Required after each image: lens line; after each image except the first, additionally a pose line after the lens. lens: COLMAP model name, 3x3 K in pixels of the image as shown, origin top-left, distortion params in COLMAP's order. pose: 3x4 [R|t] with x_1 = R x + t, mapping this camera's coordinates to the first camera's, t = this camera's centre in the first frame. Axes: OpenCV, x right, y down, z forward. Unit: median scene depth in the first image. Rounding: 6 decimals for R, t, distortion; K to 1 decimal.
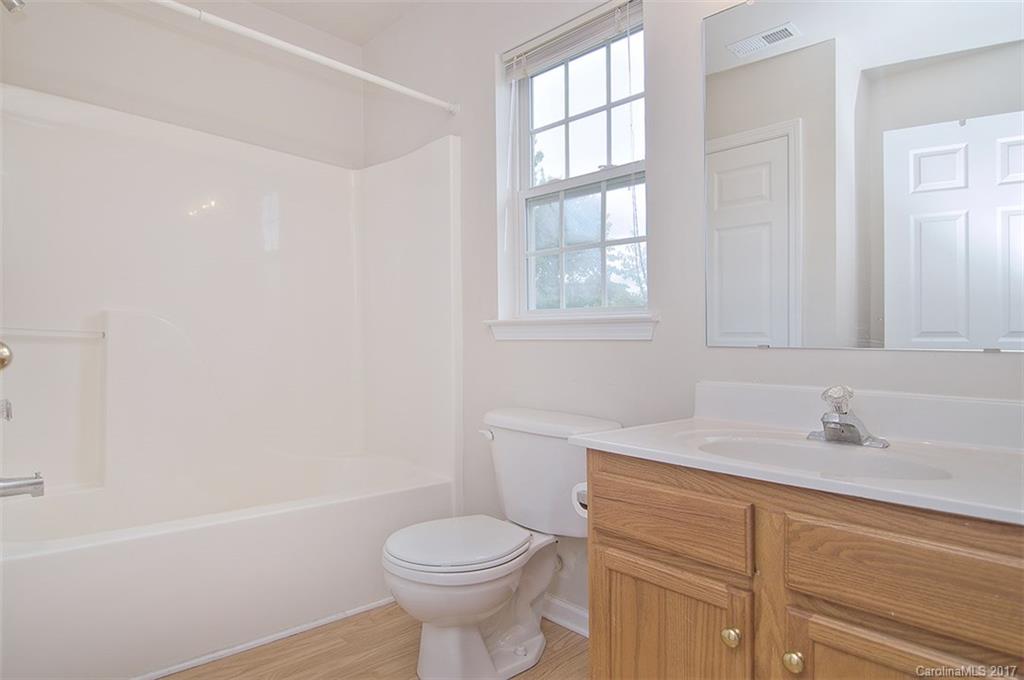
lens RADIAL K [[567.0, 0, 511.6], [0, 567.0, 337.5], [0, 0, 1]] dist [-0.005083, -0.011001]
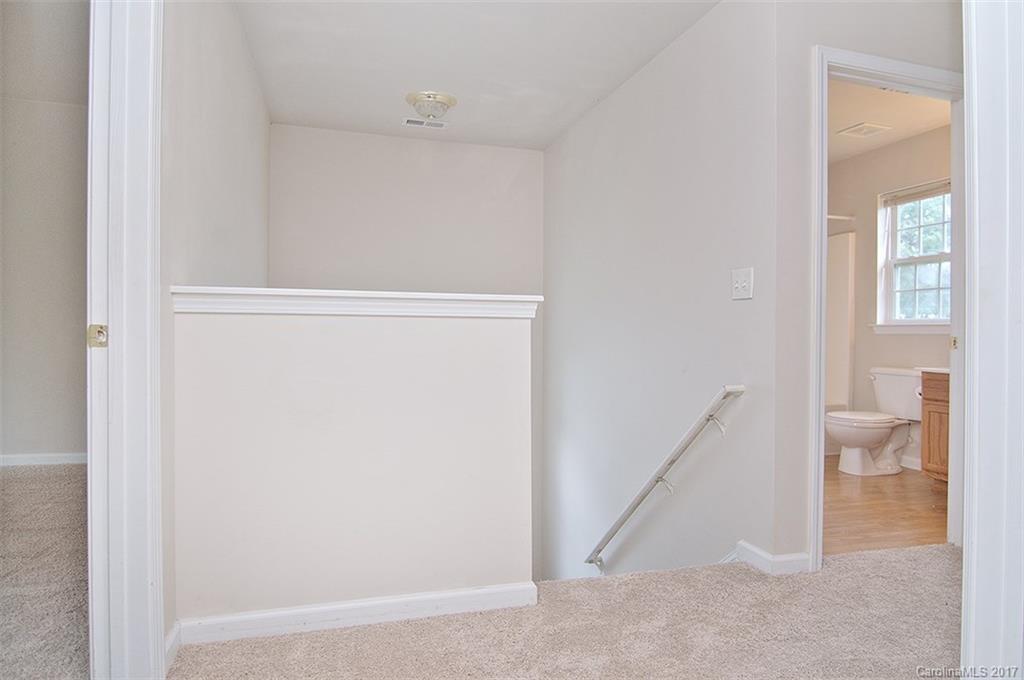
lens RADIAL K [[567.0, 0, 507.9], [0, 567.0, 339.0], [0, 0, 1]] dist [-0.005083, -0.011001]
pose [[0.852811, 0.020097, -0.521833, -0.101744], [-0.018586, 0.999794, 0.008129, 0.032112], [0.521889, 0.002767, 0.853009, -1.537975]]
